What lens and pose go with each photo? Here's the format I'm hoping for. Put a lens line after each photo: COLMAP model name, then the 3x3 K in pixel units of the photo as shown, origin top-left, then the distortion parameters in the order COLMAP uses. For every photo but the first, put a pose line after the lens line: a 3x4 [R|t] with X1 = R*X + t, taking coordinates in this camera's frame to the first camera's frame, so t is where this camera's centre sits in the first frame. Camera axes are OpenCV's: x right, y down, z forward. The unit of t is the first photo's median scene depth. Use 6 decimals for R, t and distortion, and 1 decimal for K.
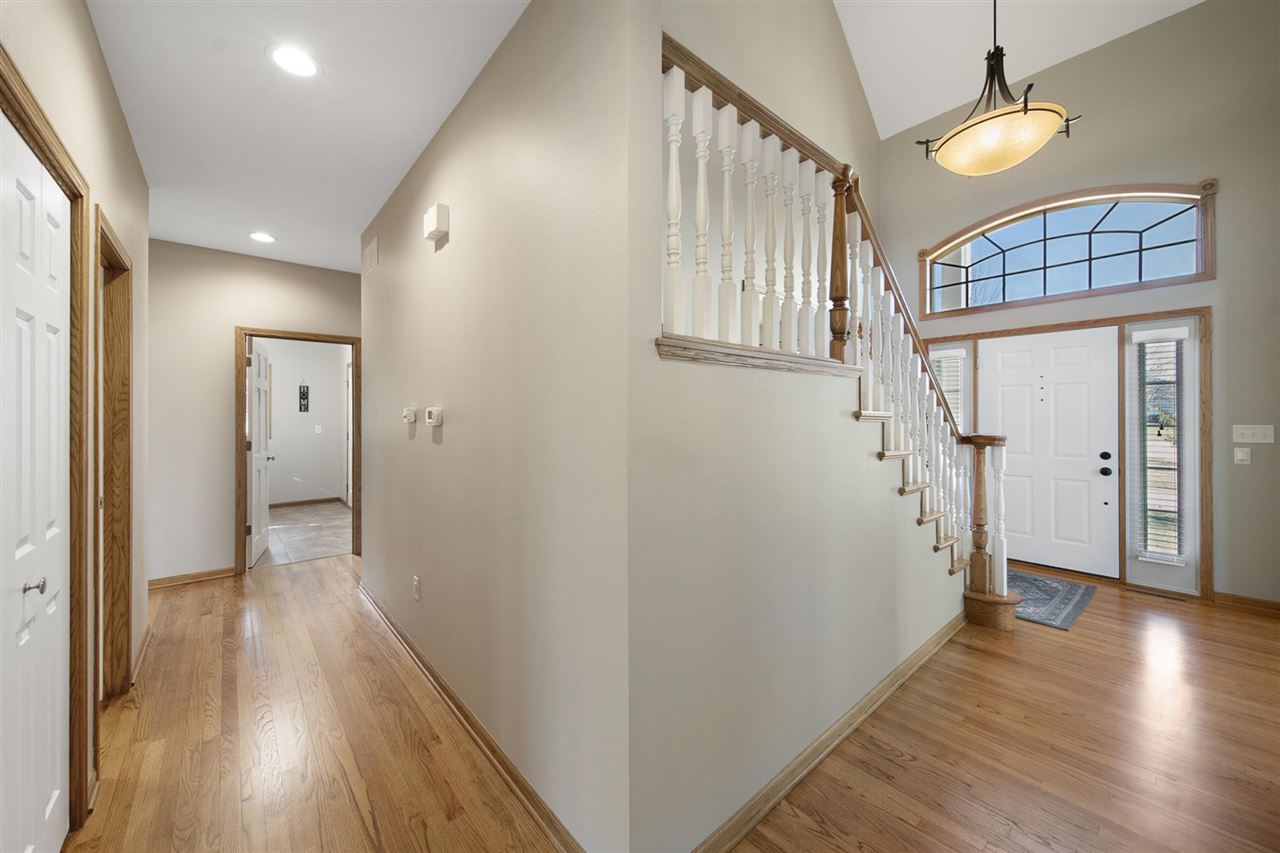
lens RADIAL K [[479.3, 0, 621.9], [0, 479.3, 414.9], [0, 0, 1]] dist [0.000232, -0.000258]
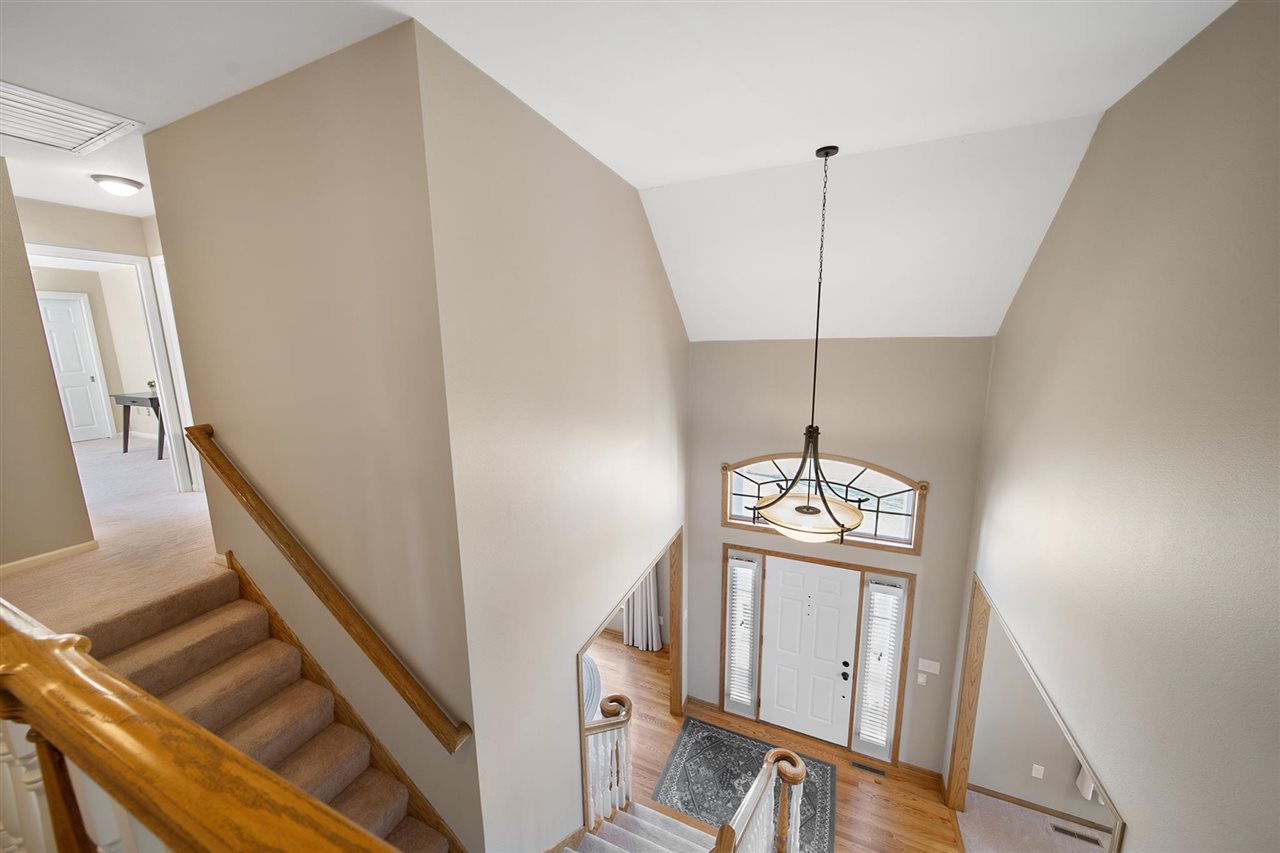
lens RADIAL K [[454.2, 0, 638.9], [0, 454.2, 409.6], [0, 0, 1]] dist [-0.000472, -0.000076]
pose [[0.895934, -0.073511, 0.438062, 0.028332], [0.002961, 0.987177, 0.159601, -0.804161], [-0.444177, -0.141694, 0.884663, 0.272254]]
